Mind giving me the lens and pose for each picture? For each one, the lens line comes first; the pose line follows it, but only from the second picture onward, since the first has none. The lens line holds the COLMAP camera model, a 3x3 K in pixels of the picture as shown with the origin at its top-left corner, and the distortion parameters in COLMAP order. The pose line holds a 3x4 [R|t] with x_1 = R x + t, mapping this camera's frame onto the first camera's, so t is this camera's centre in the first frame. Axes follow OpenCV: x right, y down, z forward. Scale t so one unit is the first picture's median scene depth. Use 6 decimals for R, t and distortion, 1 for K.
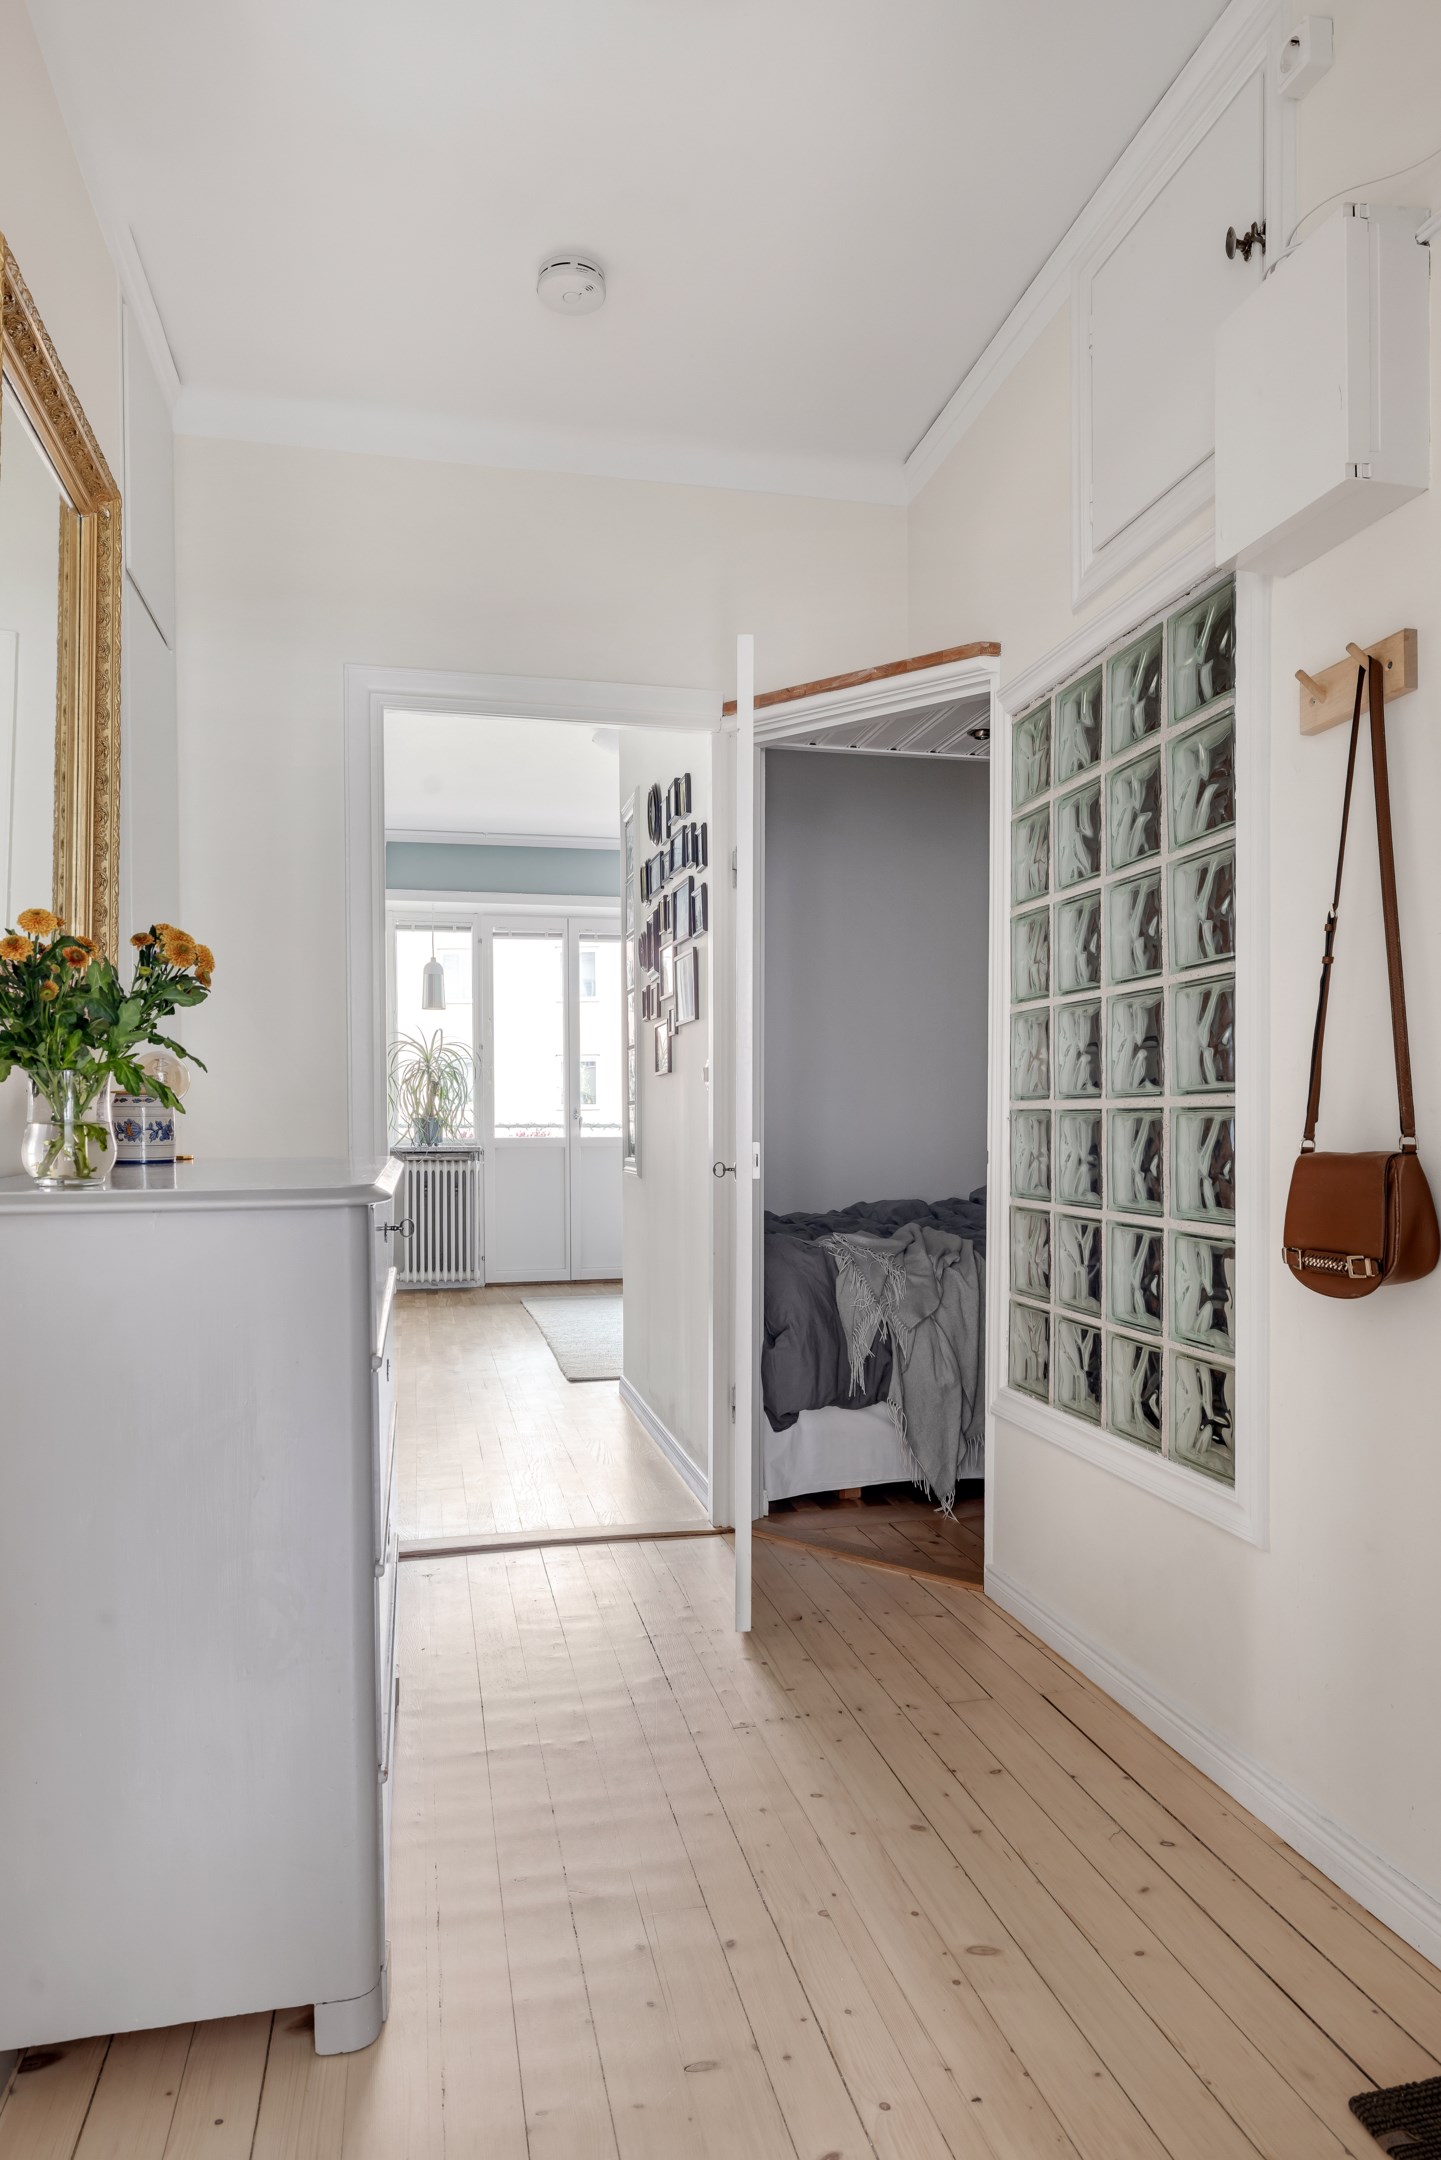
lens RADIAL K [[1294.4, 0, 723.3], [0, 1294.4, 1148.6], [0, 0, 1]] dist [-0.005483, -0.000224]
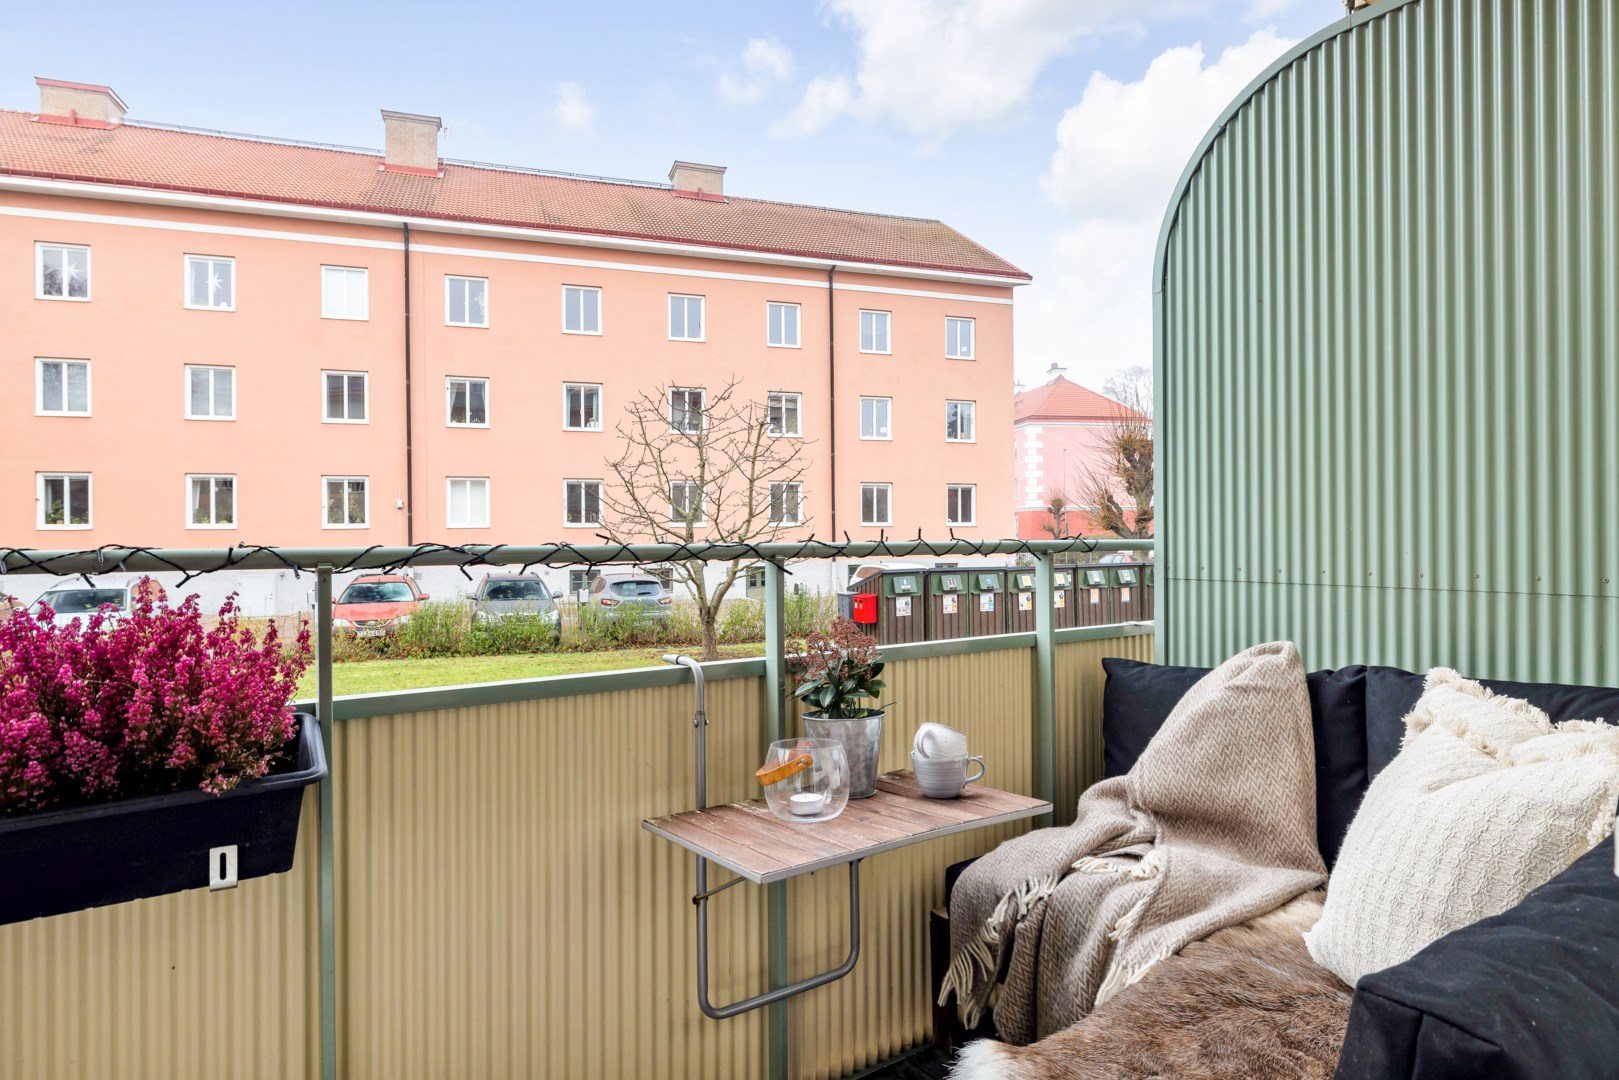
lens RADIAL K [[894.0, 0, 804.3], [0, 894.0, 532.2], [0, 0, 1]] dist [0.001539, 0.000799]
pose [[0.934636, -0.000429, 0.355605, -0.279194], [0.010528, 0.999594, -0.026465, -0.046875], [-0.355450, 0.028479, 0.934261, 2.300478]]
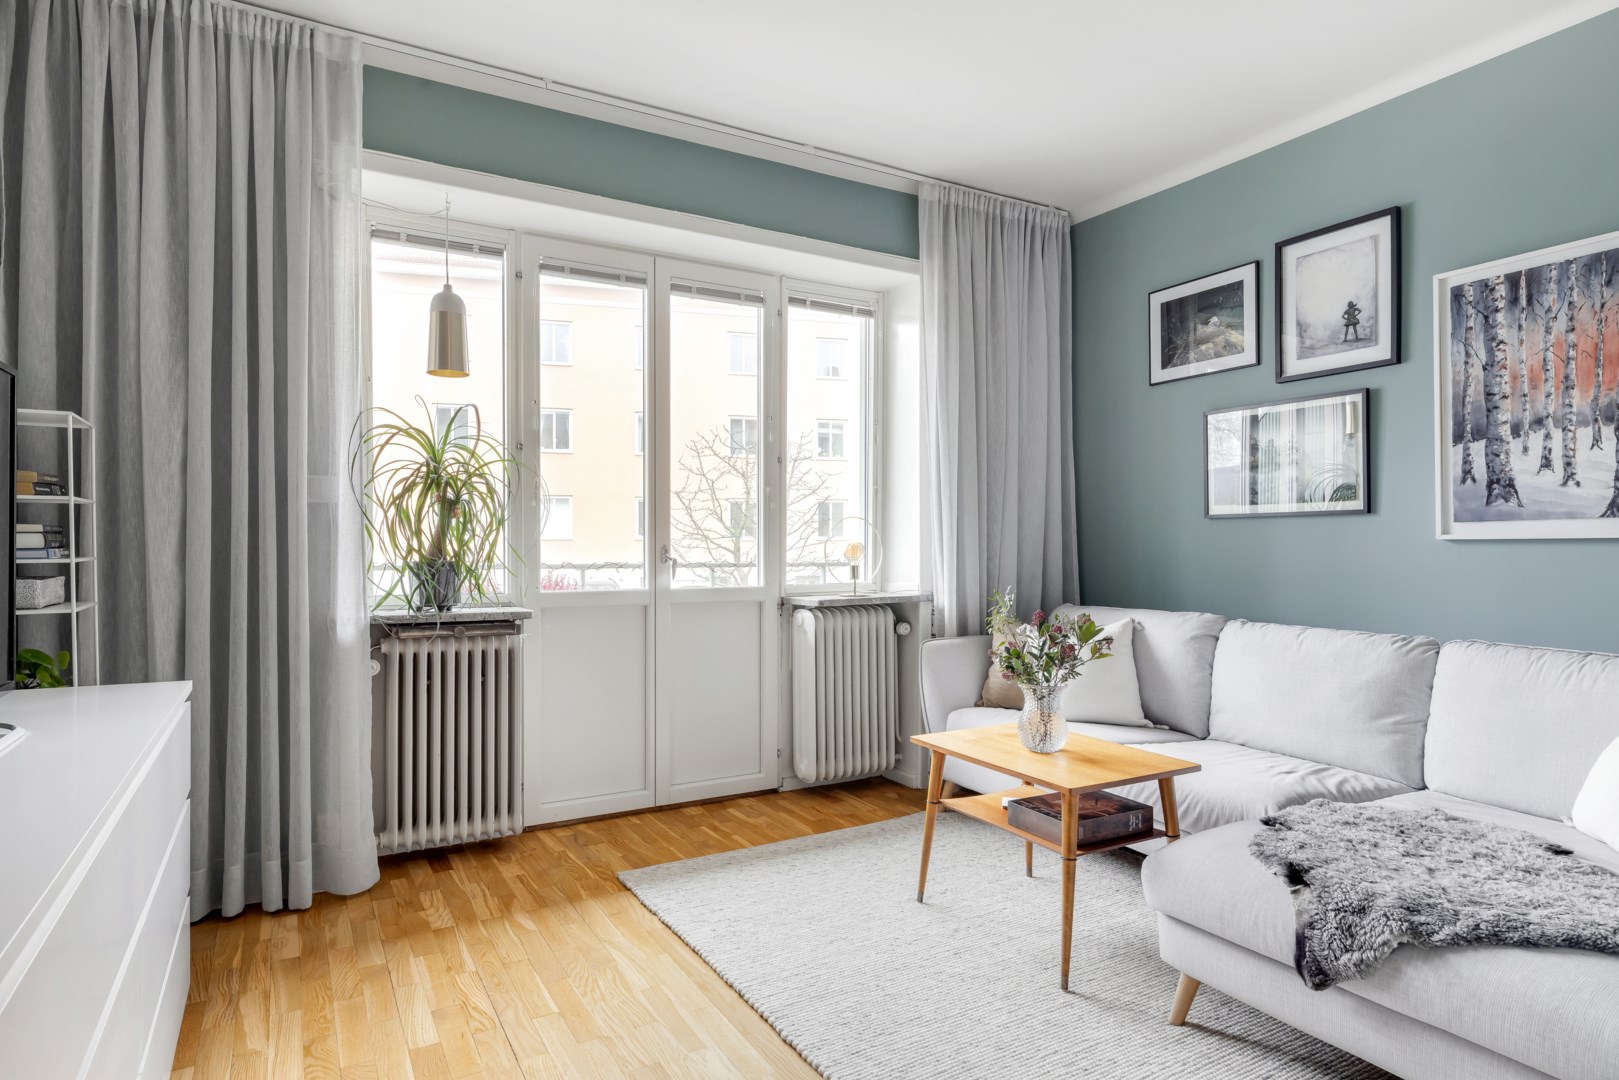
lens RADIAL K [[894.8, 0, 808.4], [0, 894.8, 554.6], [0, 0, 1]] dist [0.001256, 0.000646]
pose [[0.957274, 0.002520, 0.289173, -0.403319], [0.001543, 0.999903, -0.013820, -0.045948], [-0.289180, 0.013676, 0.957177, 1.243602]]
